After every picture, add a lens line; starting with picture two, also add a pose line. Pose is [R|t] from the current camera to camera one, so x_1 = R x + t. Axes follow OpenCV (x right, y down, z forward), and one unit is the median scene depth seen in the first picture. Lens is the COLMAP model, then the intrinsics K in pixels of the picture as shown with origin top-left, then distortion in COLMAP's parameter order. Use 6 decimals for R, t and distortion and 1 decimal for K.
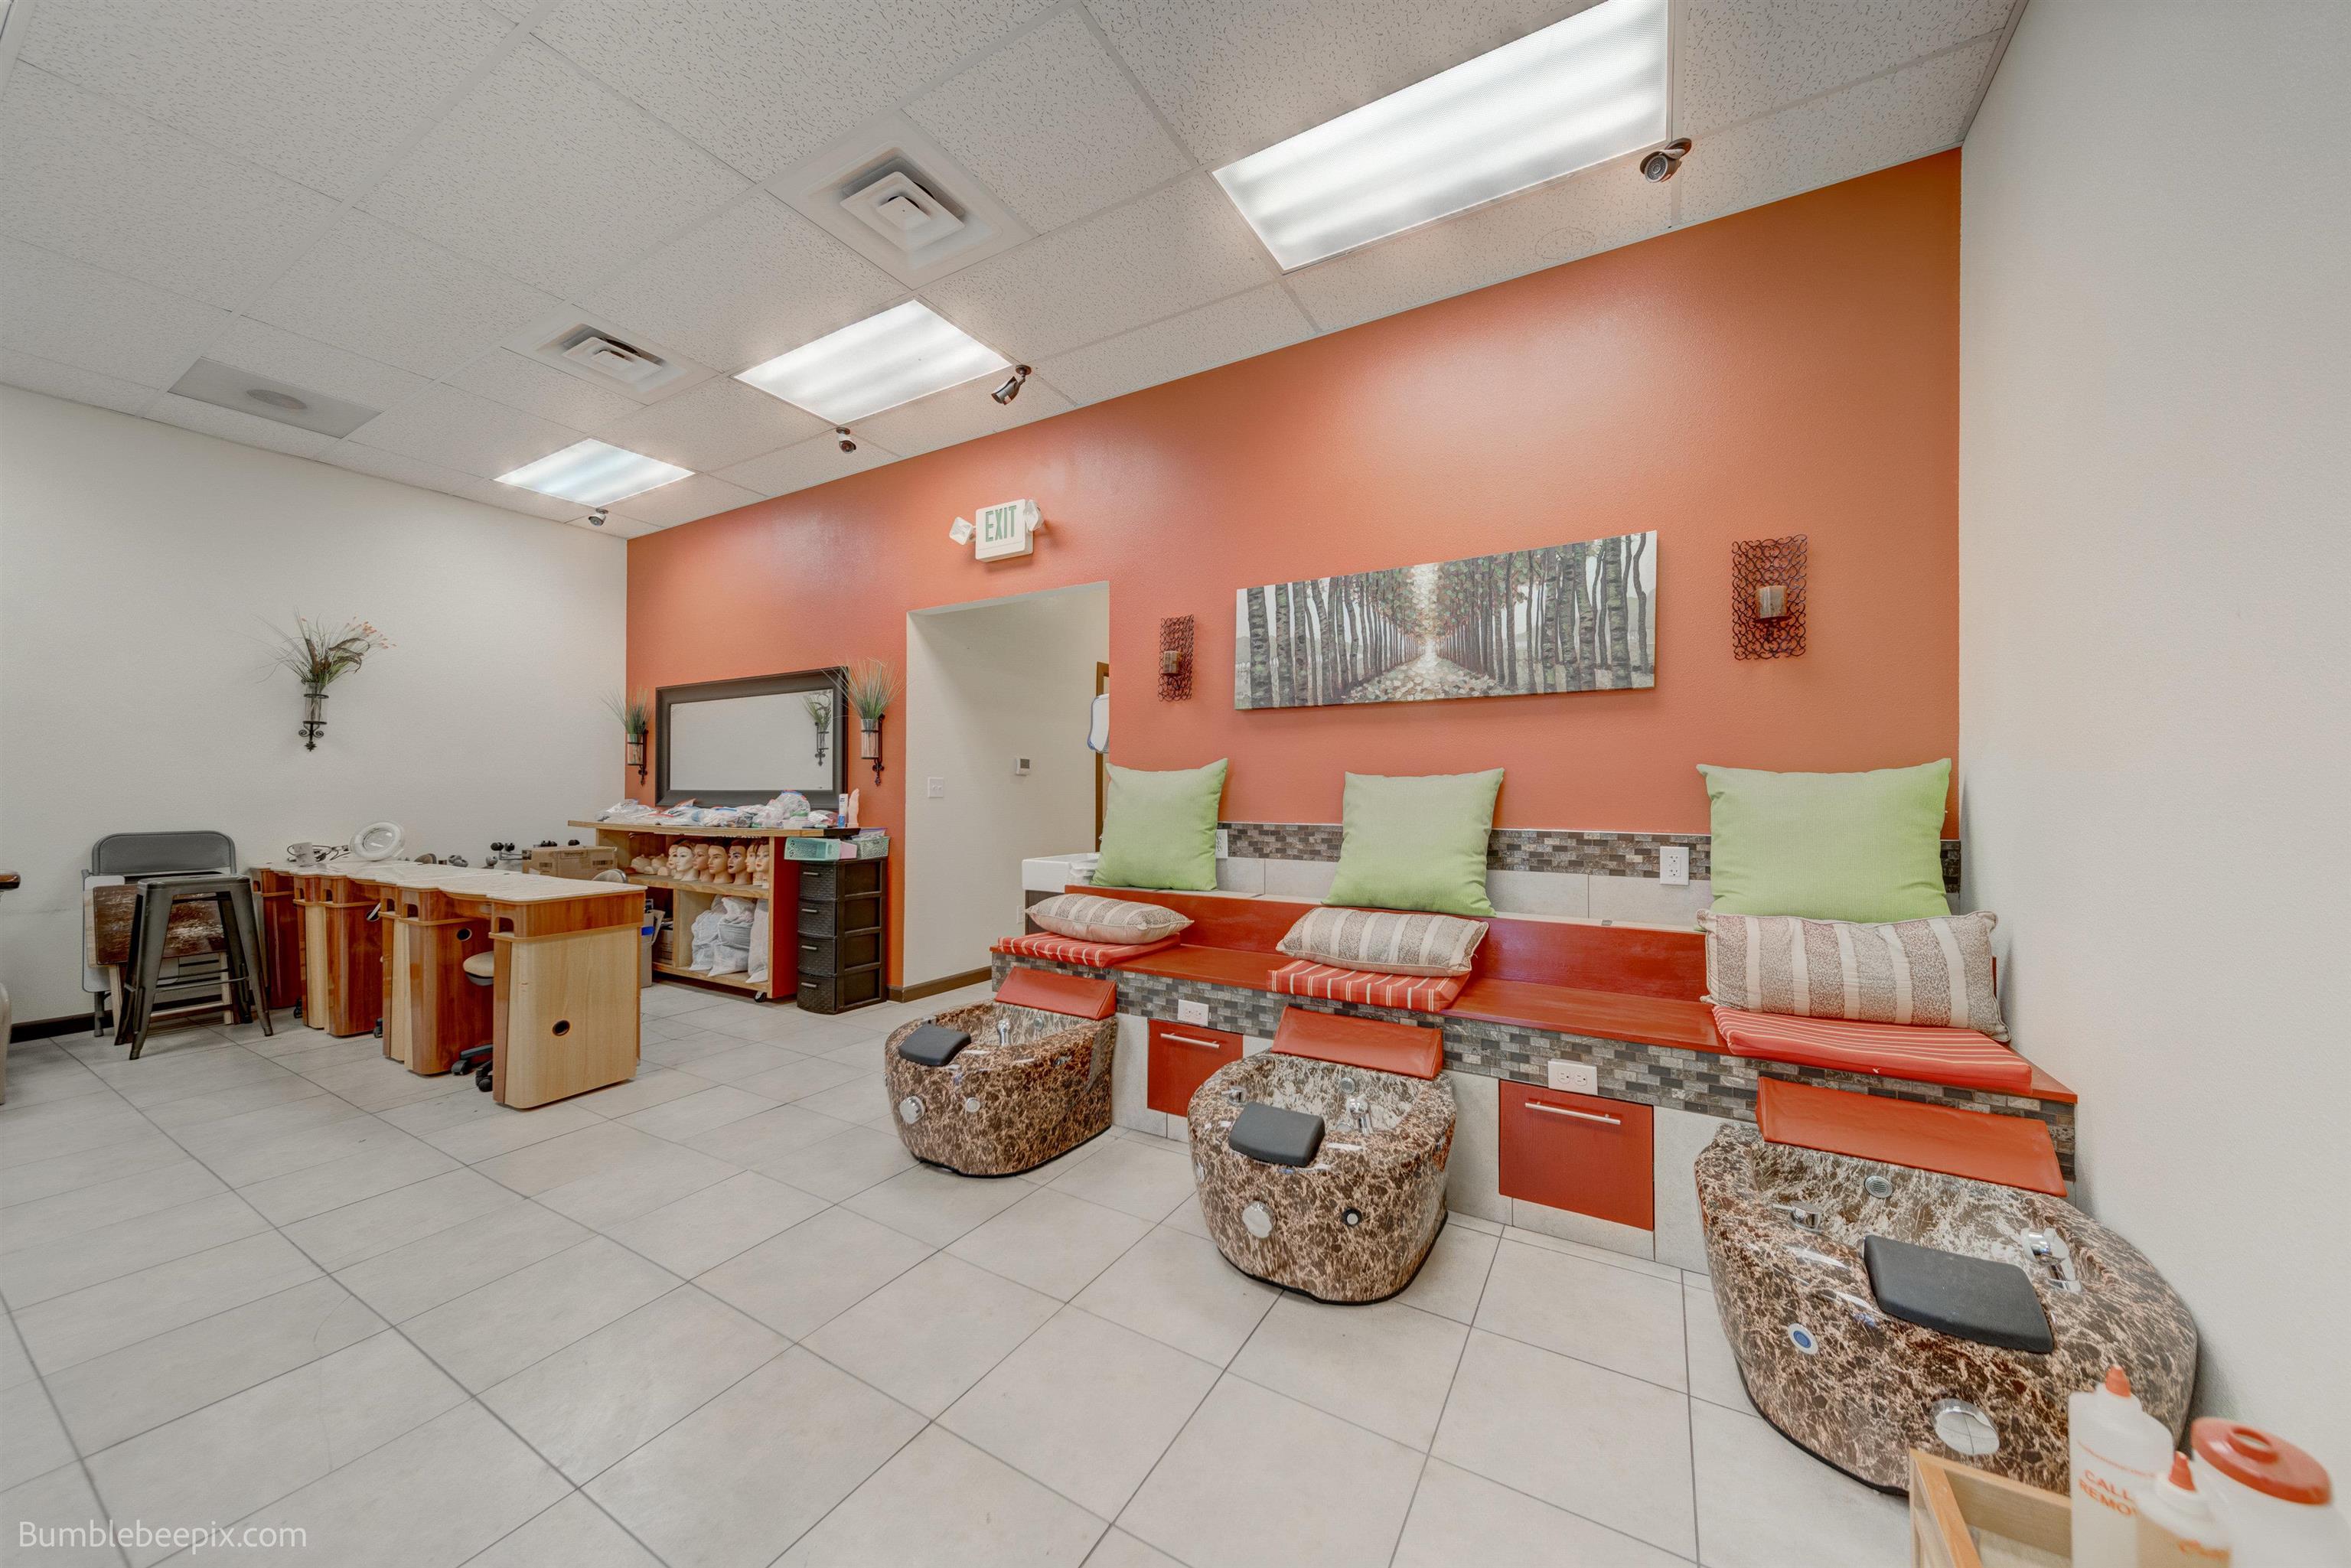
lens RADIAL K [[823.5, 0, 1170.6], [0, 823.5, 785.5], [0, 0, 1]] dist [0.009271, -0.000381]
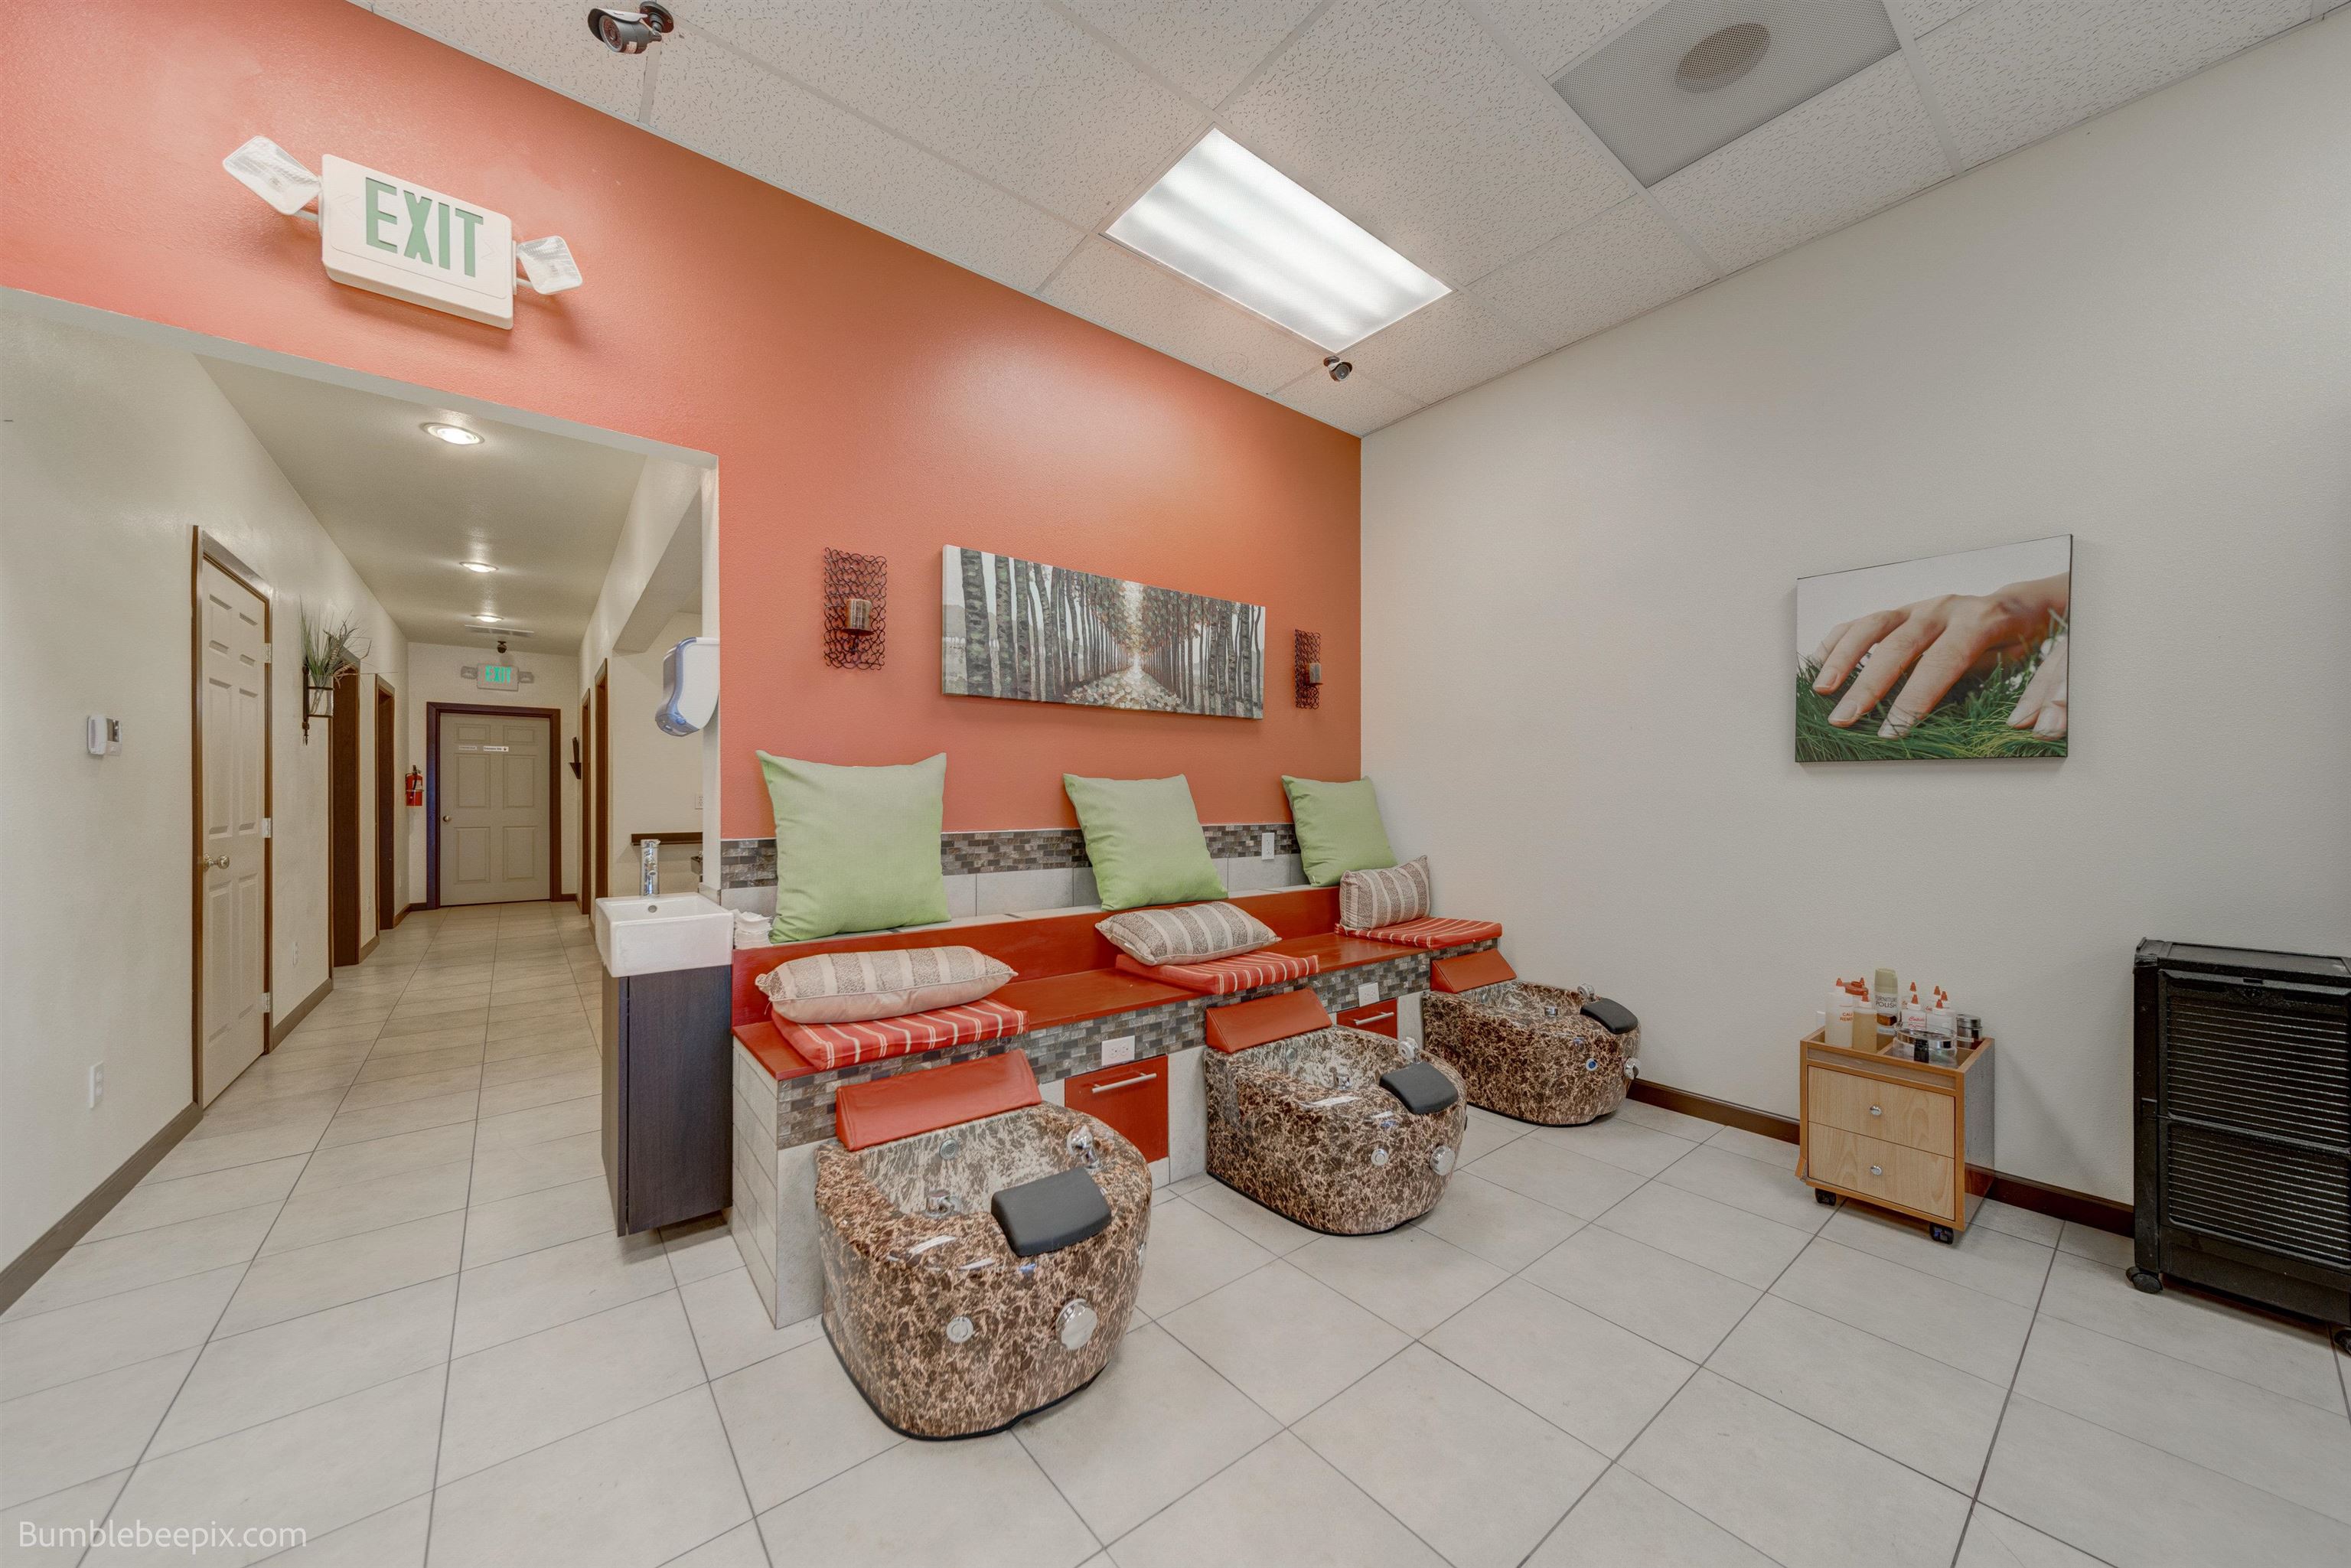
lens RADIAL K [[823.5, 0, 1169.3], [0, 823.5, 797.0], [0, 0, 1]] dist [0.009271, -0.000381]
pose [[0.352490, -0.005156, 0.935801, -0.606522], [-0.006456, 0.999948, 0.007941, 0.001652], [-0.935793, -0.008841, 0.352438, 0.515865]]
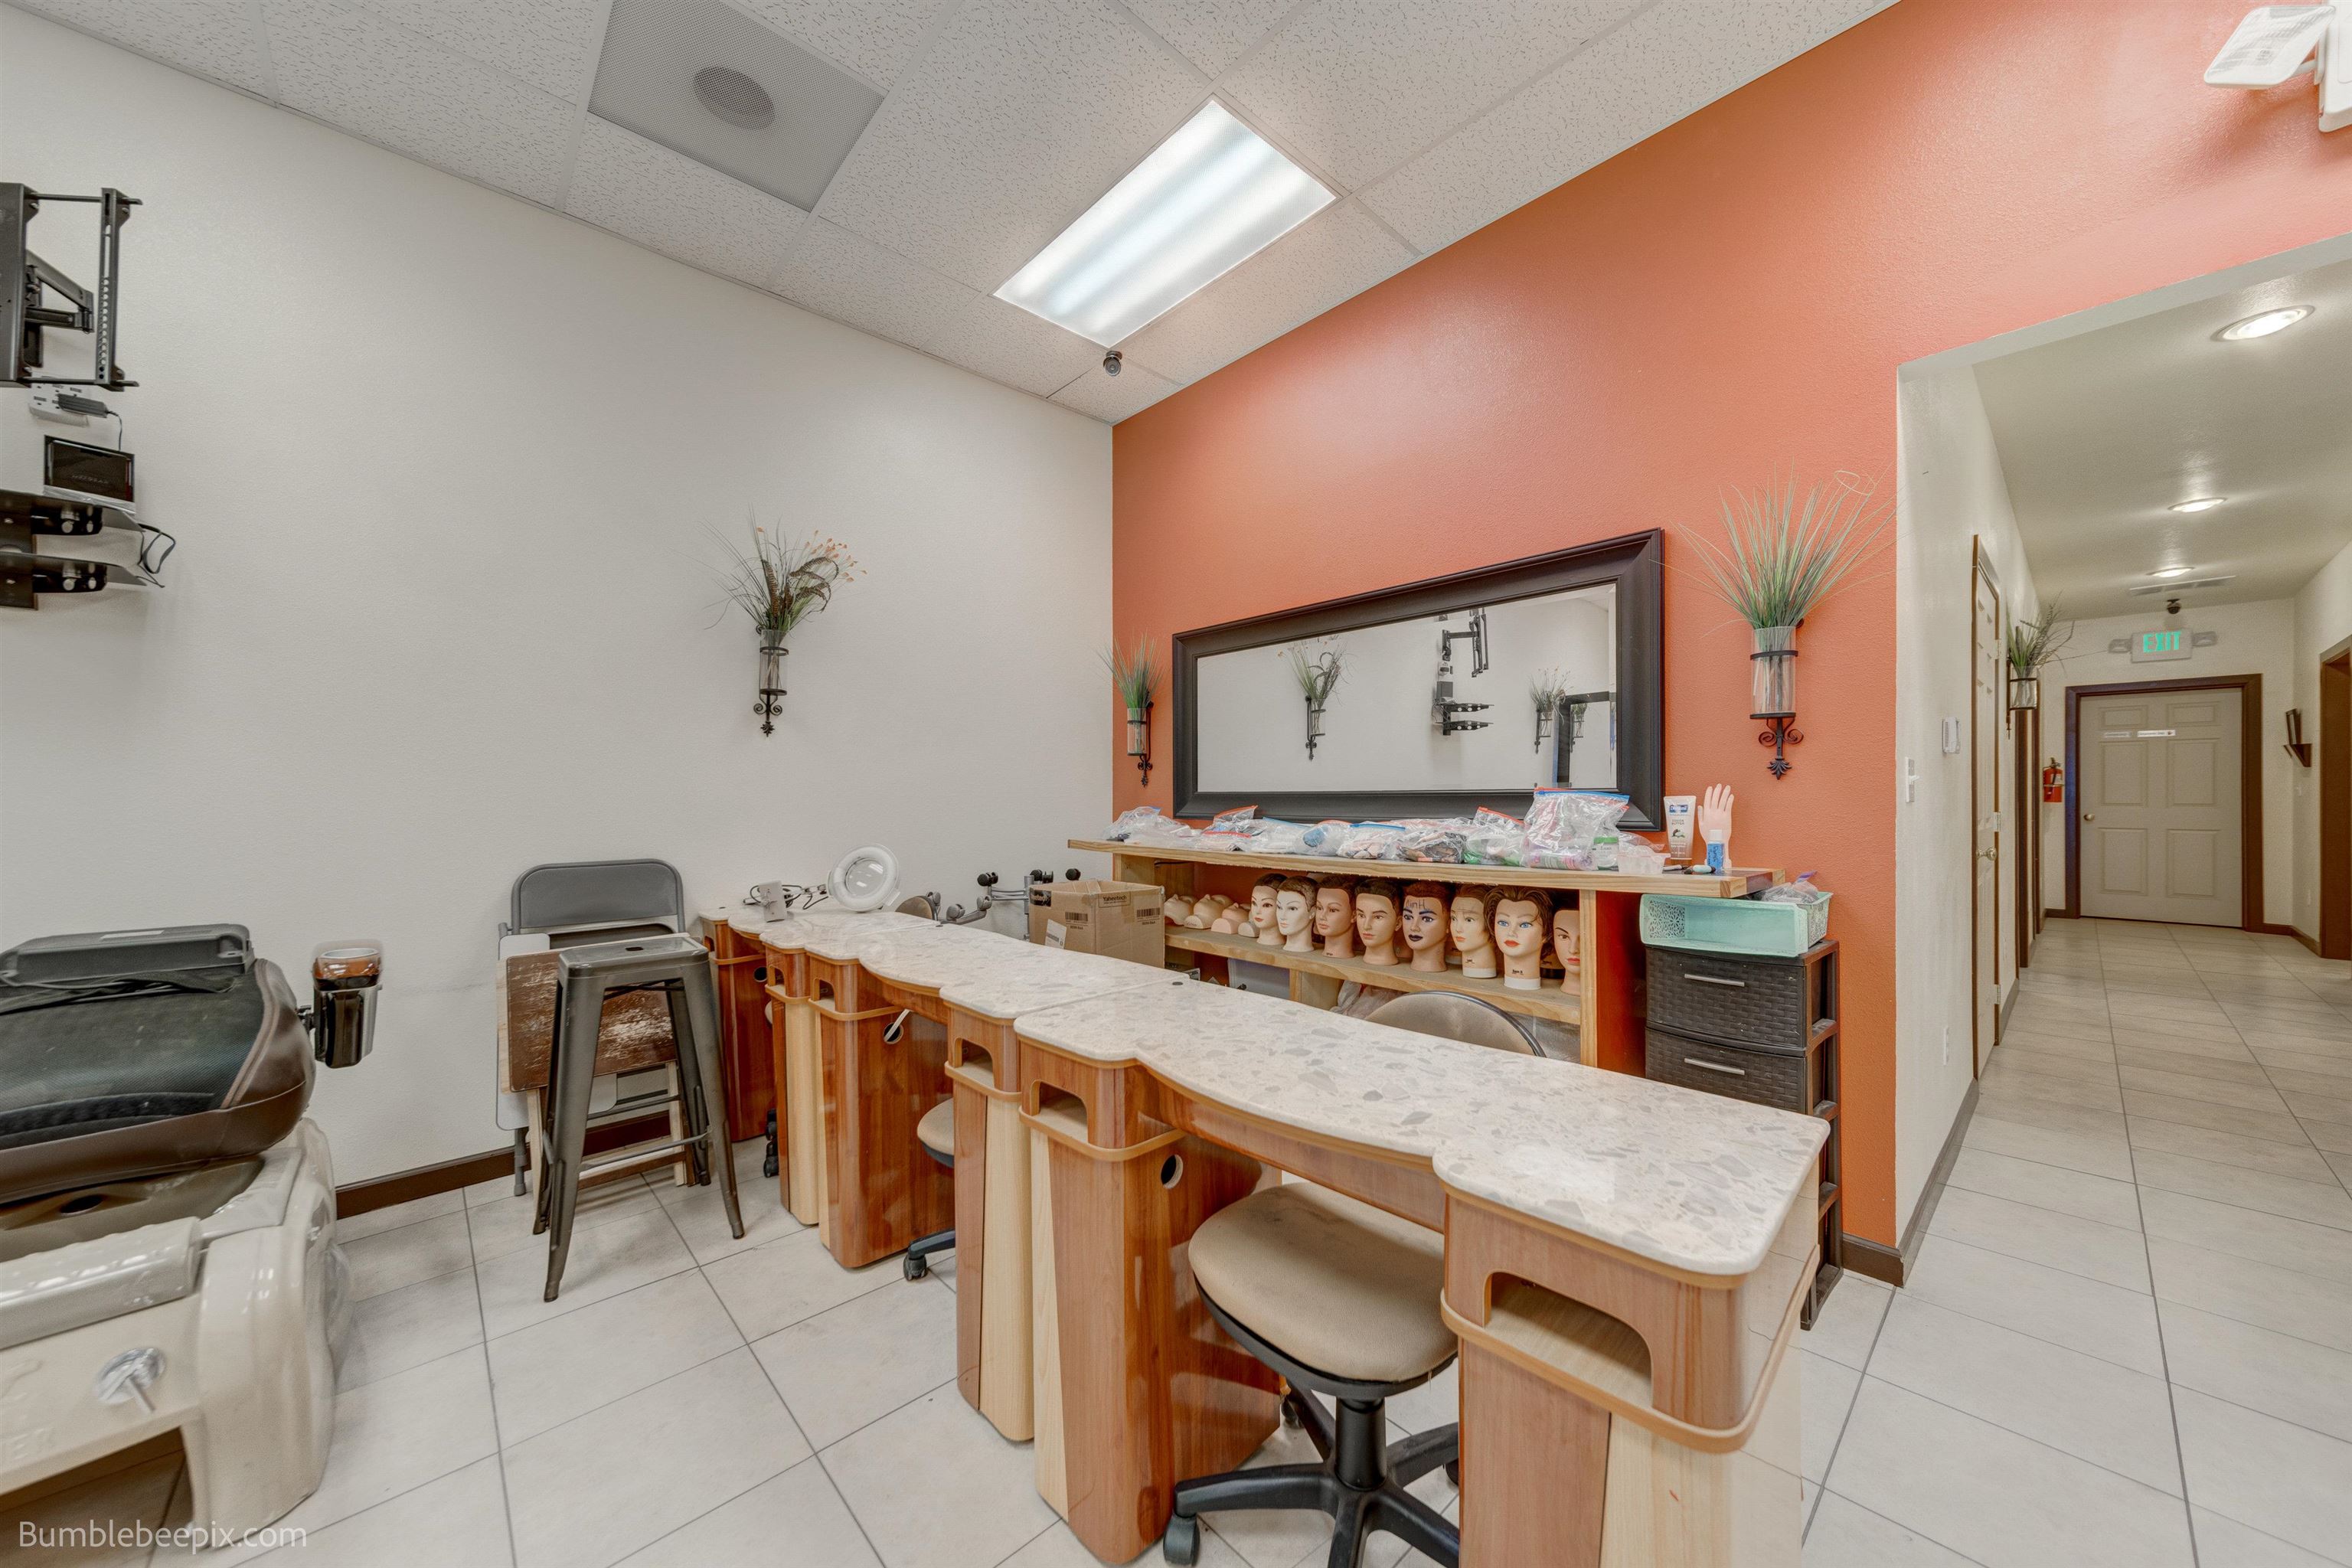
lens RADIAL K [[823.8, 0, 1168.4], [0, 823.8, 791.1], [0, 0, 1]] dist [0.009271, -0.000381]
pose [[0.957092, -0.007321, -0.289692, -0.727241], [0.008646, 0.999957, 0.003295, 0.003996], [0.289656, -0.005658, 0.957114, 0.625852]]
